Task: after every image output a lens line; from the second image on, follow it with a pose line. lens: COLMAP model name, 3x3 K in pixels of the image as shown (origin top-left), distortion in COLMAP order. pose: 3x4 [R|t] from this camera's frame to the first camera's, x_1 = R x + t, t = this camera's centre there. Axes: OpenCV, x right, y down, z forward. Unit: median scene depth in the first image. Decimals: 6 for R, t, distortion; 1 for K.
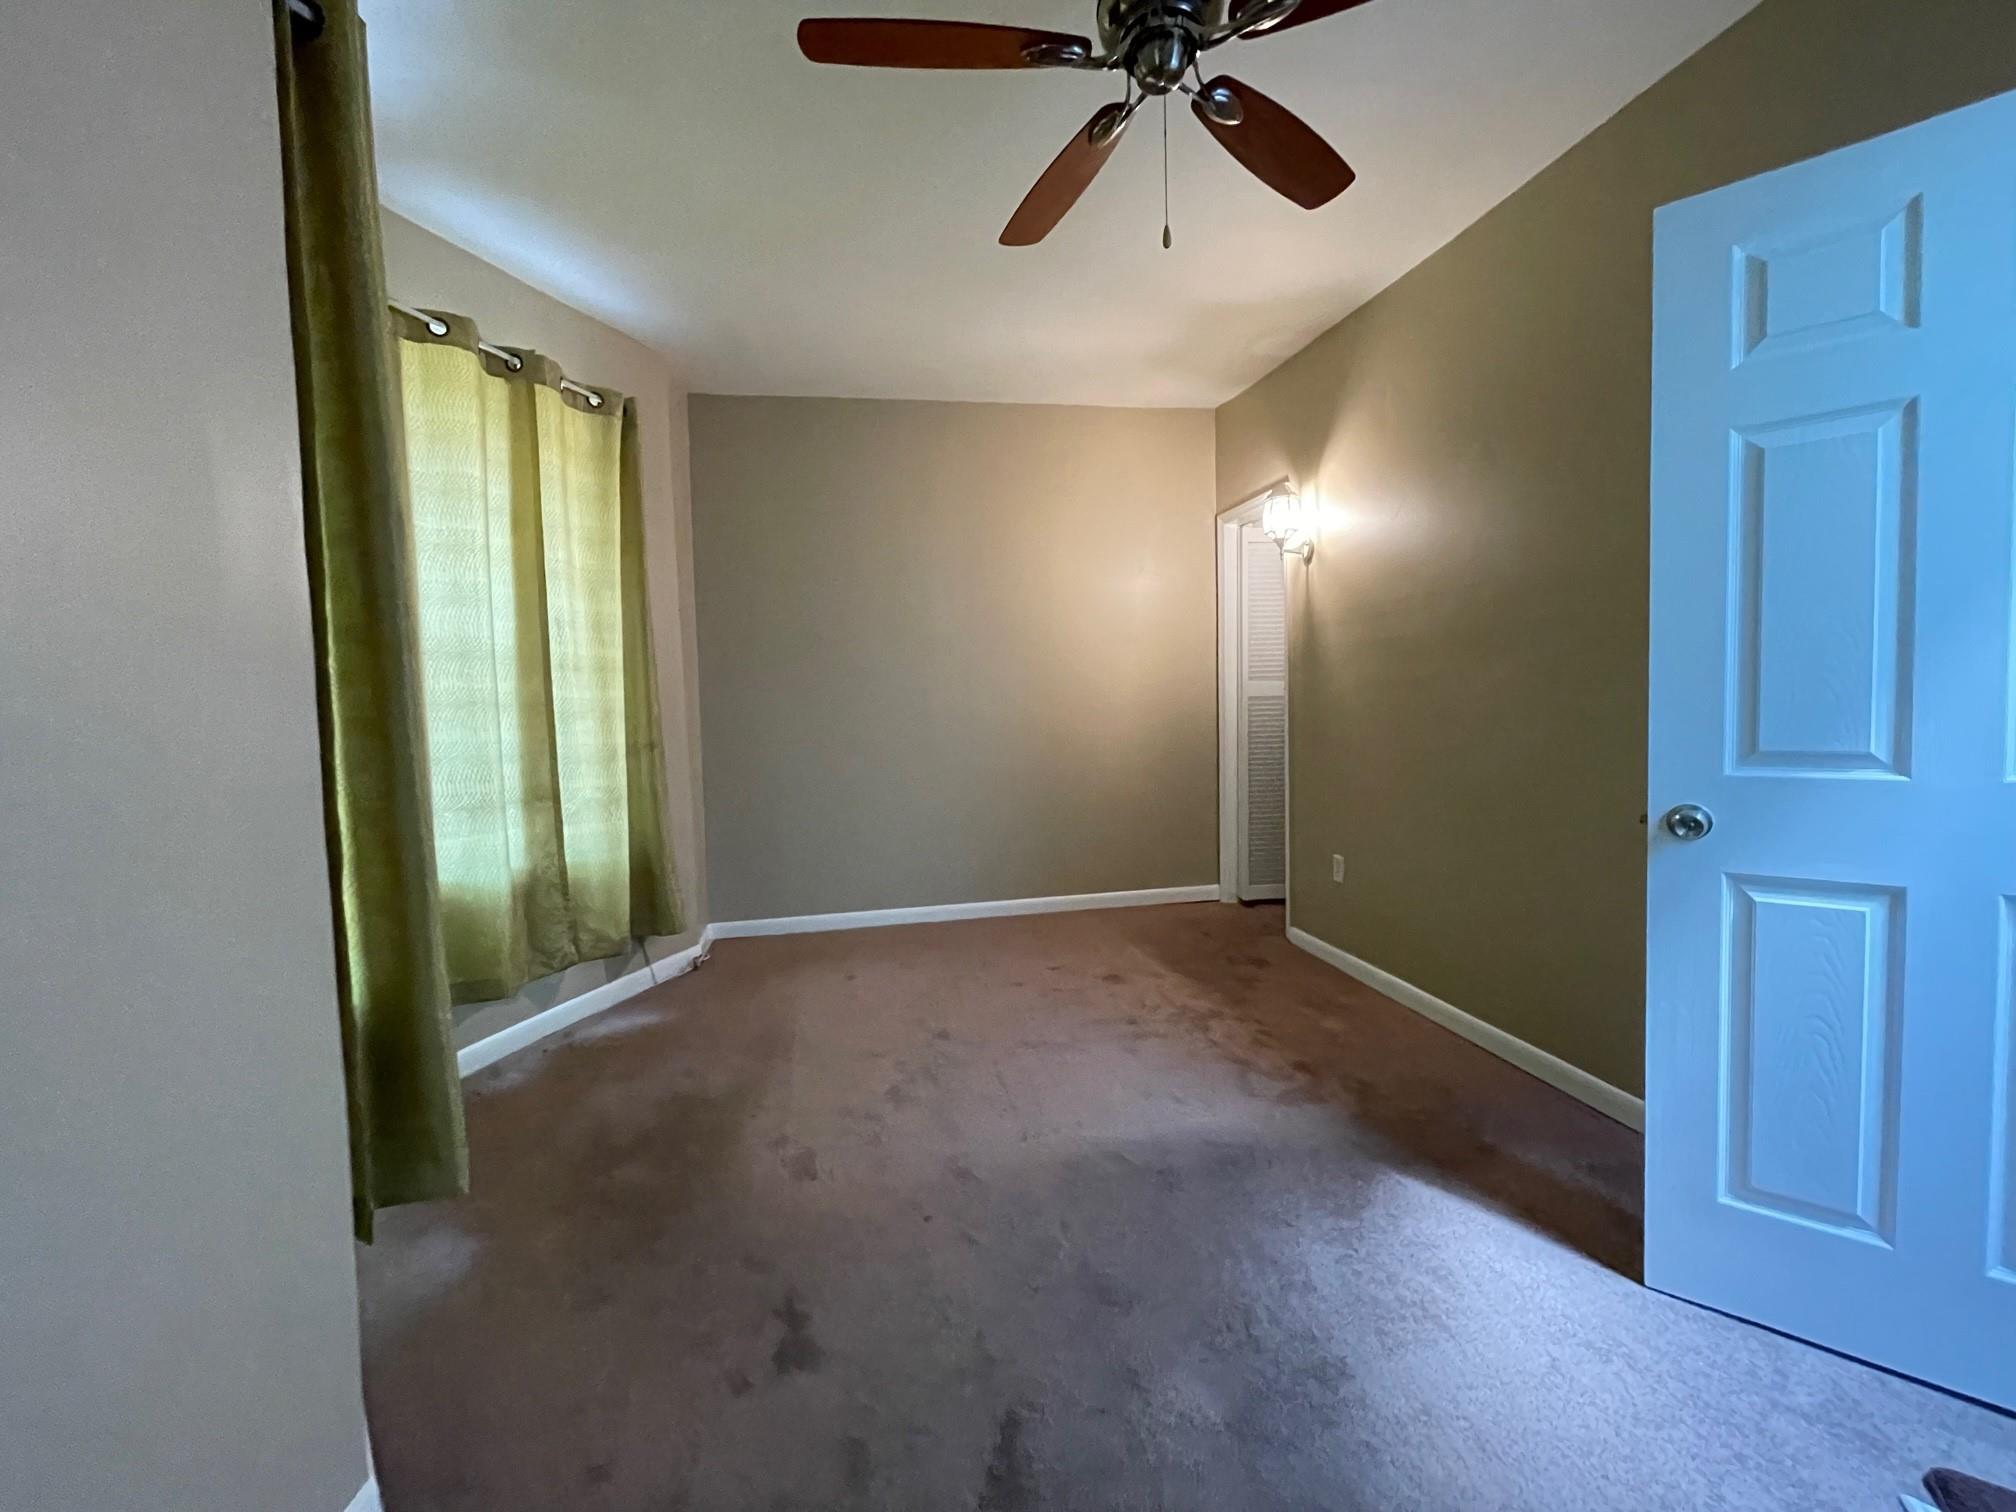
lens RADIAL K [[817.4, 0, 994.0], [0, 817.4, 753.6], [0, 0, 1]] dist [0.004198, -0.002830]
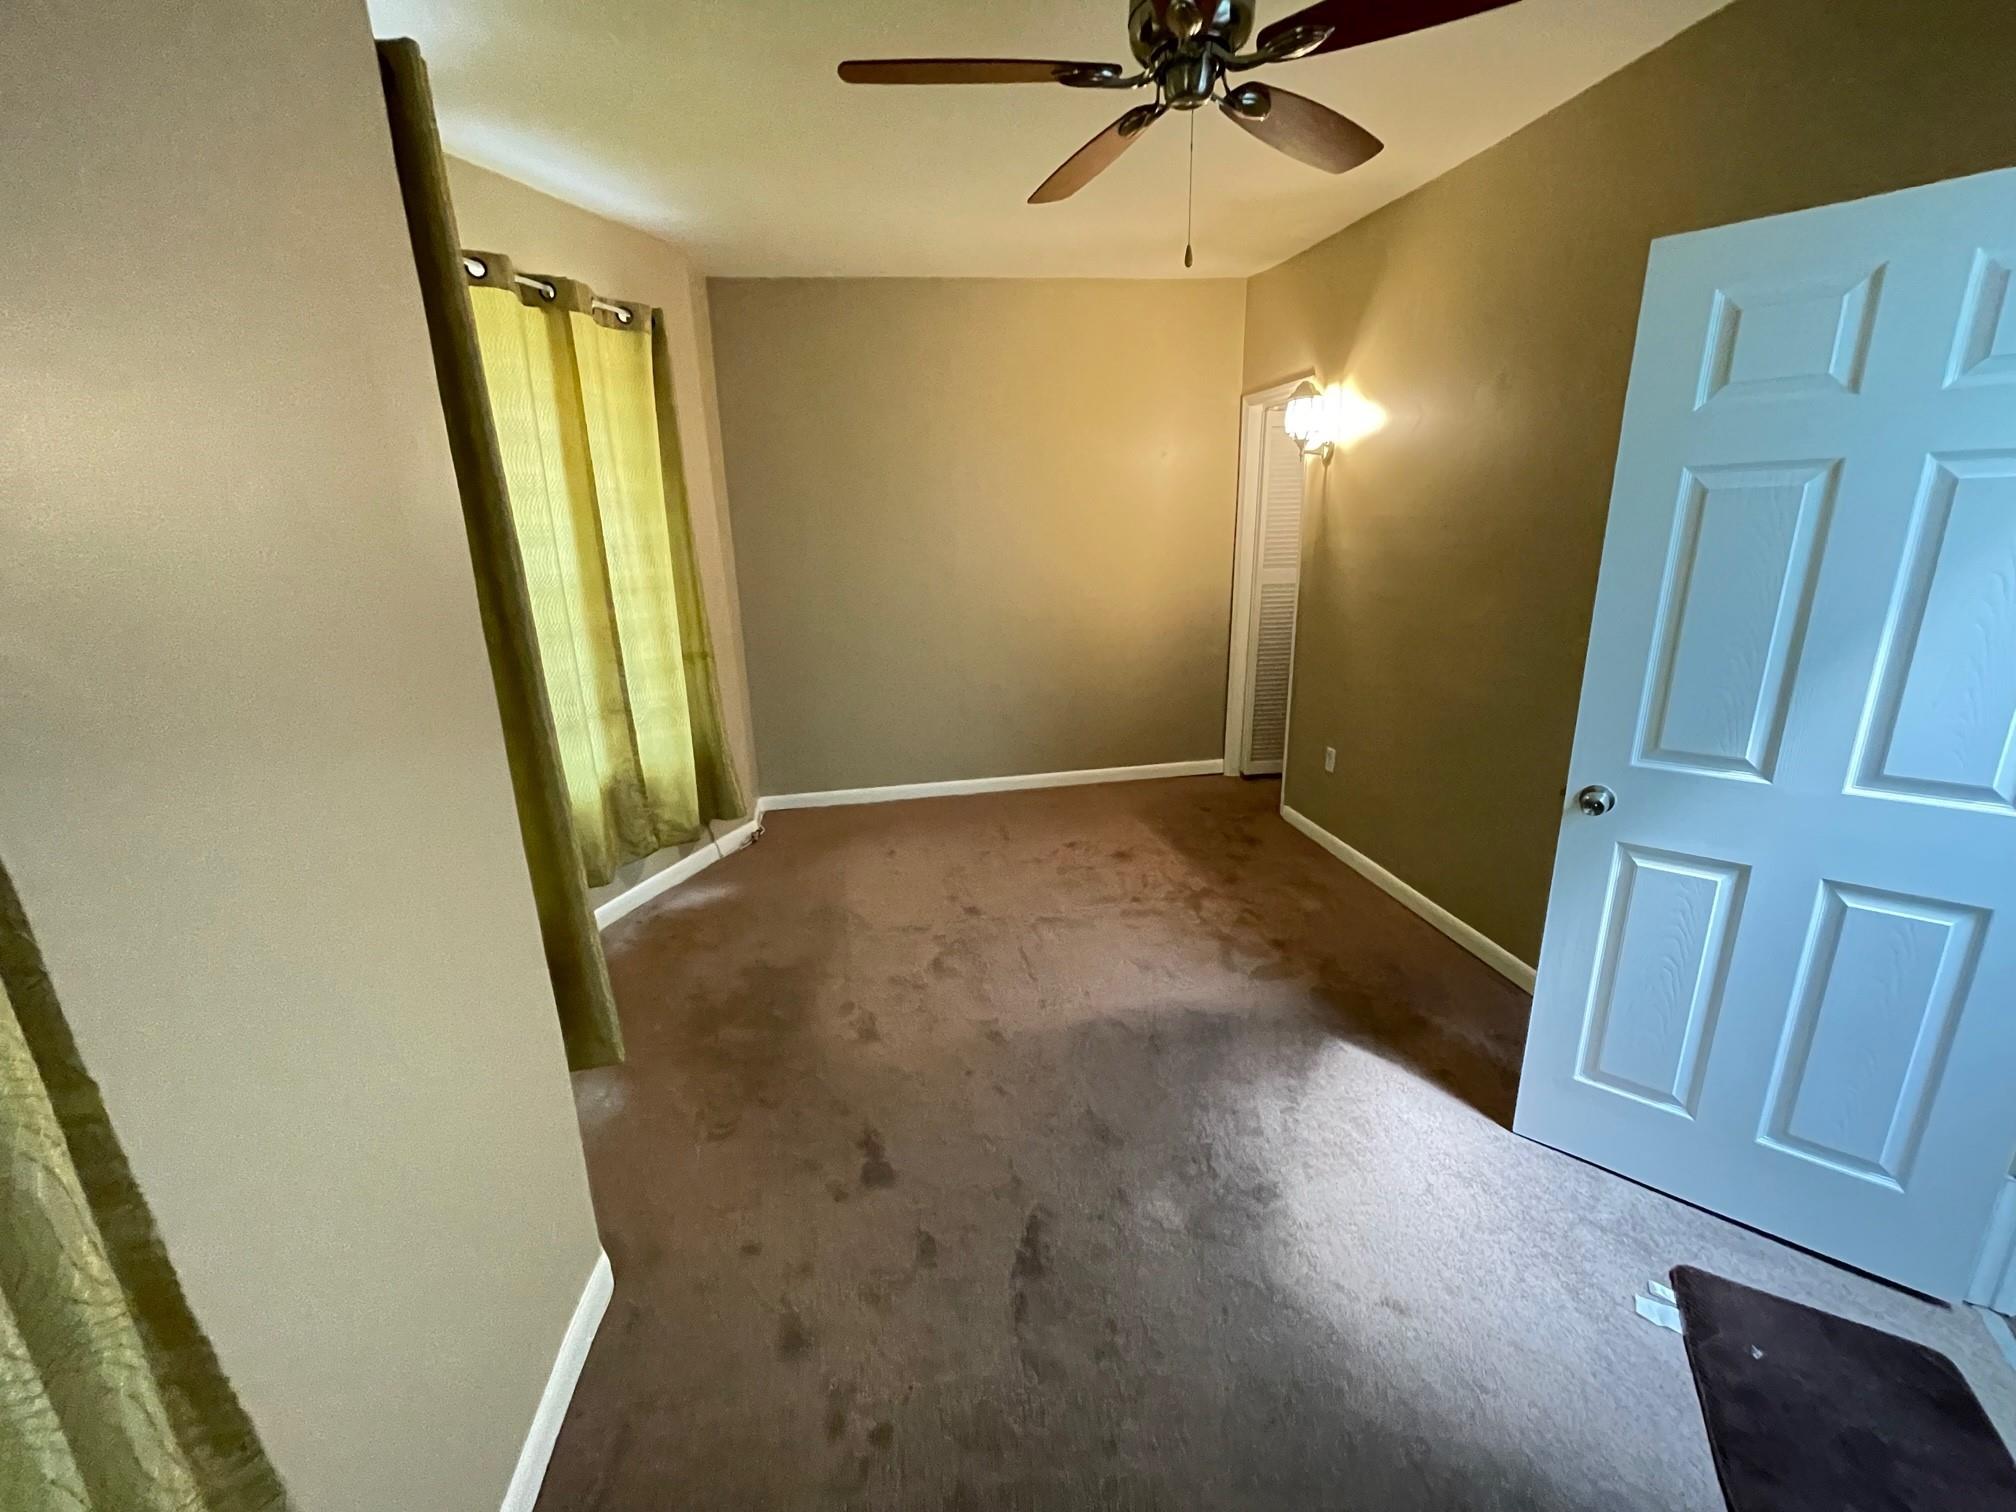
lens RADIAL K [[817.4, 0, 996.7], [0, 817.4, 750.4], [0, 0, 1]] dist [0.004198, -0.002830]
pose [[0.999837, 0.002696, -0.017844, -0.013698], [0.001153, 0.977217, 0.212241, -0.190559], [0.018010, -0.212227, 0.977054, -0.143303]]
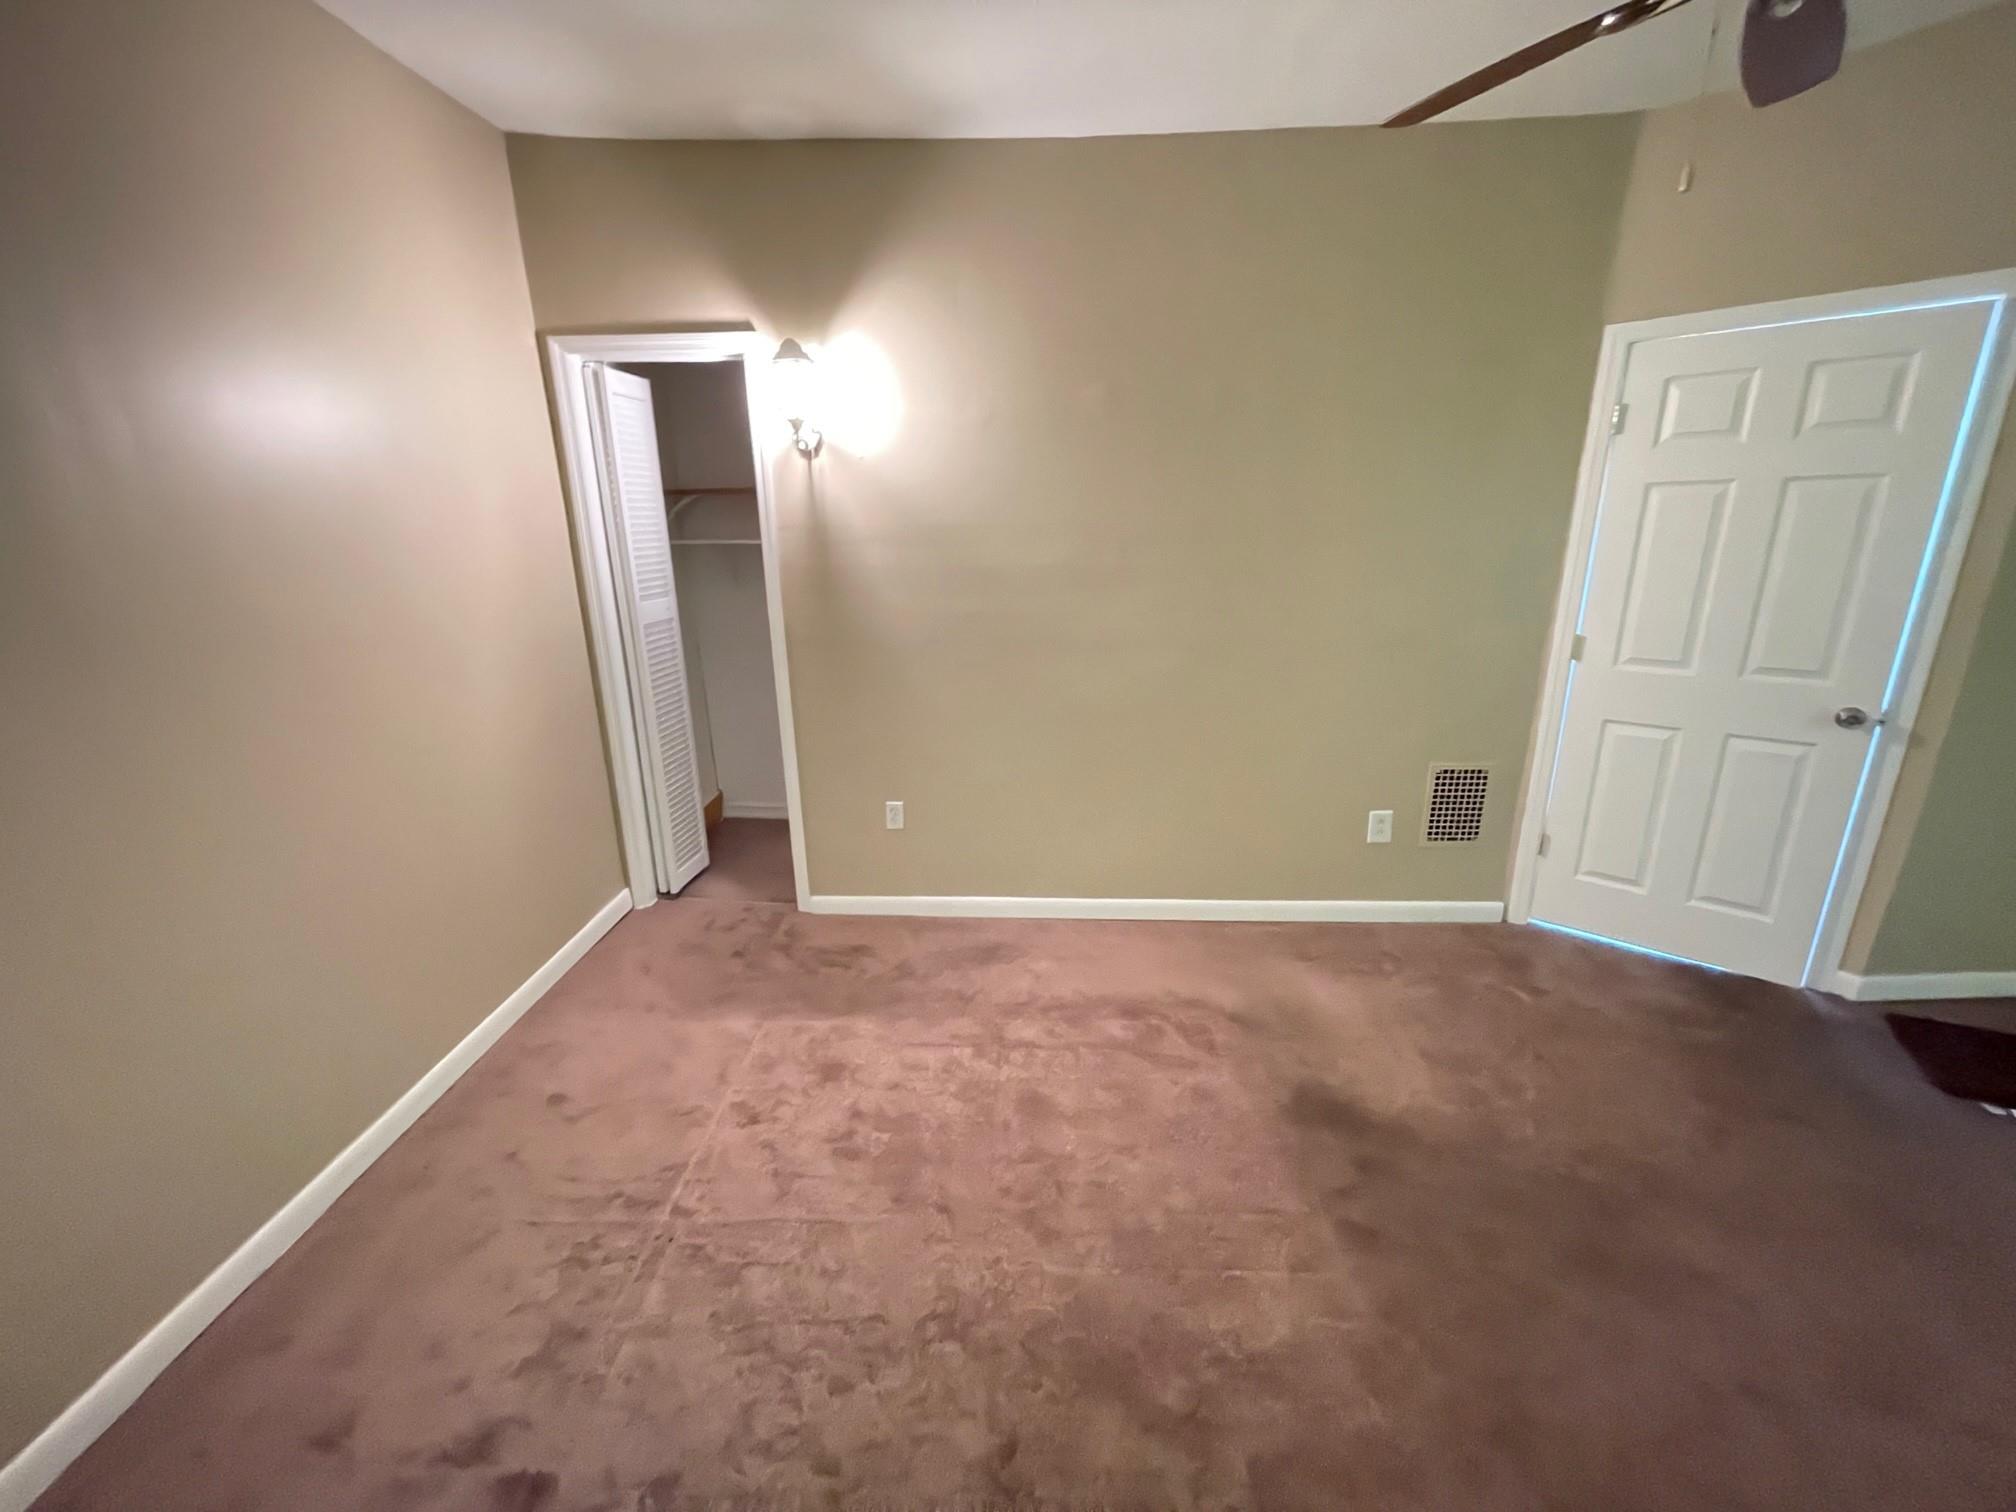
lens RADIAL K [[817.4, 0, 1005.1], [0, 817.4, 738.4], [0, 0, 1]] dist [0.004198, -0.002830]
pose [[0.209278, -0.238812, 0.948246, -0.721550], [0.068707, 0.970914, 0.229358, -0.258525], [-0.975439, 0.017152, 0.219599, 1.219302]]
